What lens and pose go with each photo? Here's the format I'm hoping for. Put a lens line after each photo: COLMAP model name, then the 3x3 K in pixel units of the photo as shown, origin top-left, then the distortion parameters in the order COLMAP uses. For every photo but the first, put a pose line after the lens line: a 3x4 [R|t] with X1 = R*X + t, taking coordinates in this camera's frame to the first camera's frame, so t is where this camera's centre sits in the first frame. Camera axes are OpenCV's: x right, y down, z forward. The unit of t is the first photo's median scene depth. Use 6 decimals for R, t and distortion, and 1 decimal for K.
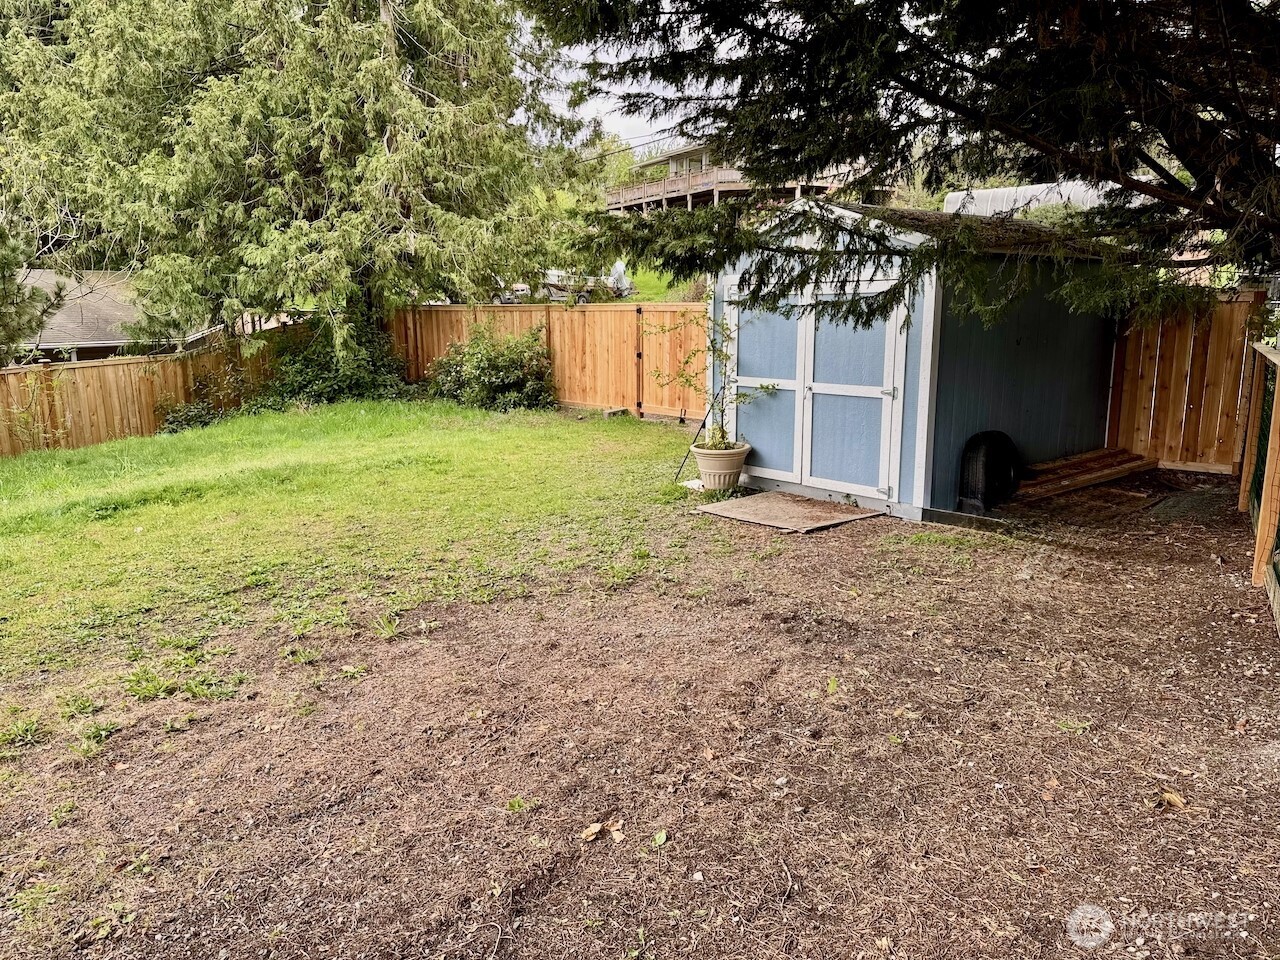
lens RADIAL K [[889.9, 0, 649.9], [0, 889.9, 481.2], [0, 0, 1]] dist [0.127572, -0.194971]
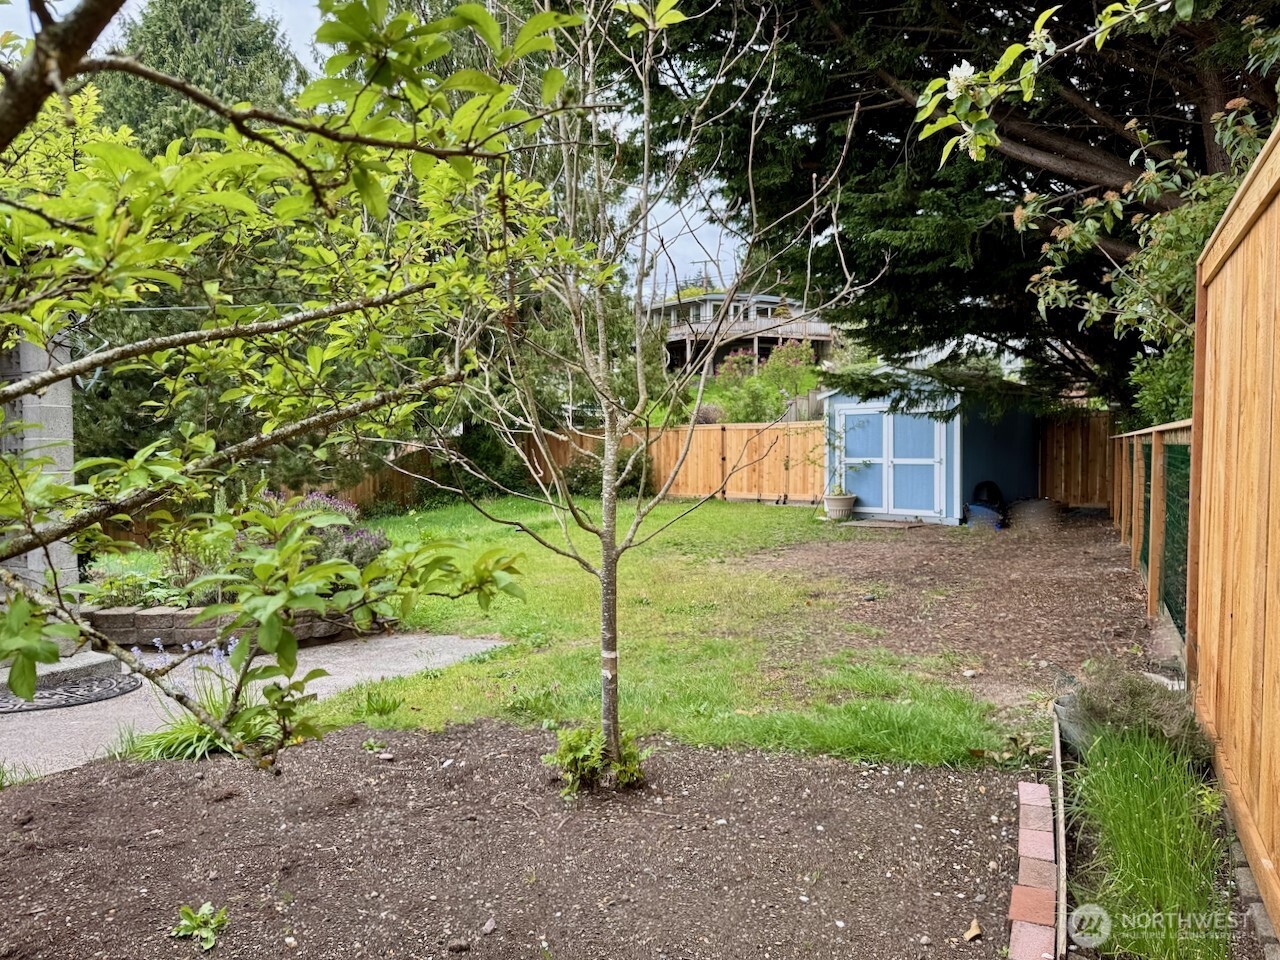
lens RADIAL K [[900.1, 0, 640.0], [0, 900.1, 480.0], [0, 0, 1]] dist [0.116789, -0.199981]
pose [[0.996097, -0.013934, 0.087156, -0.488157], [0.026634, 0.988881, -0.146306, 0.189042], [-0.084148, 0.148056, 0.985393, -0.792271]]
